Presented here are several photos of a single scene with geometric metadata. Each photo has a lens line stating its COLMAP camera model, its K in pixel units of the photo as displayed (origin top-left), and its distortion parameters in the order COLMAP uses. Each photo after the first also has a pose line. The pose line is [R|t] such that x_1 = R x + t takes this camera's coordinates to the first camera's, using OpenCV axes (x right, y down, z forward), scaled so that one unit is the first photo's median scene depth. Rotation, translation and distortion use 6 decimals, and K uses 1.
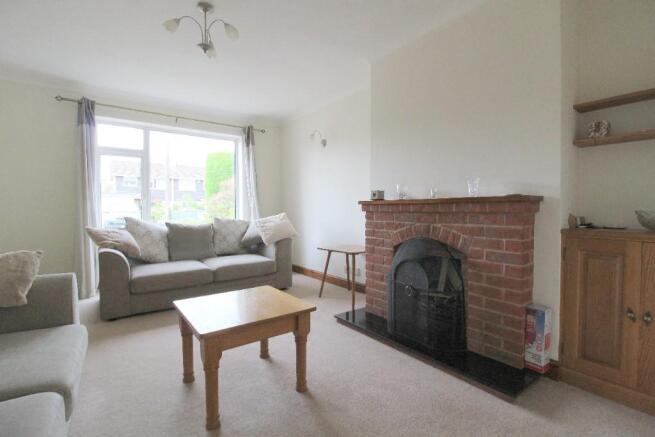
lens RADIAL K [[309.6, 0, 327.4], [0, 309.6, 217.2], [0, 0, 1]] dist [-0.005674, -0.007496]
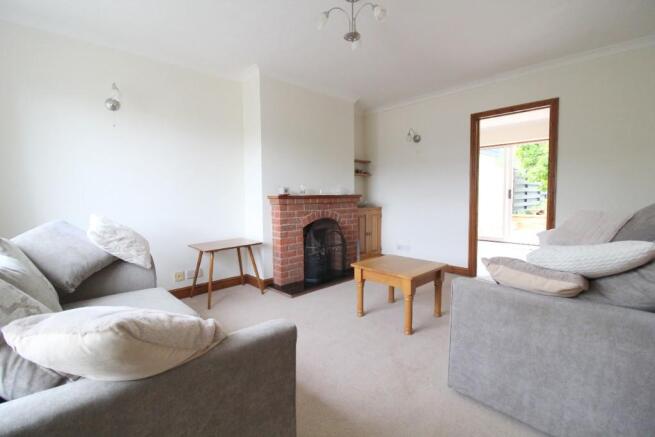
lens RADIAL K [[309.6, 0, 327.1], [0, 309.6, 218.2], [0, 0, 1]] dist [-0.005674, -0.007496]
pose [[-0.127906, -0.065640, 0.989612, -1.232099], [0.039927, 0.996658, 0.071268, -0.048682], [-0.990982, 0.048628, -0.124857, 1.077015]]
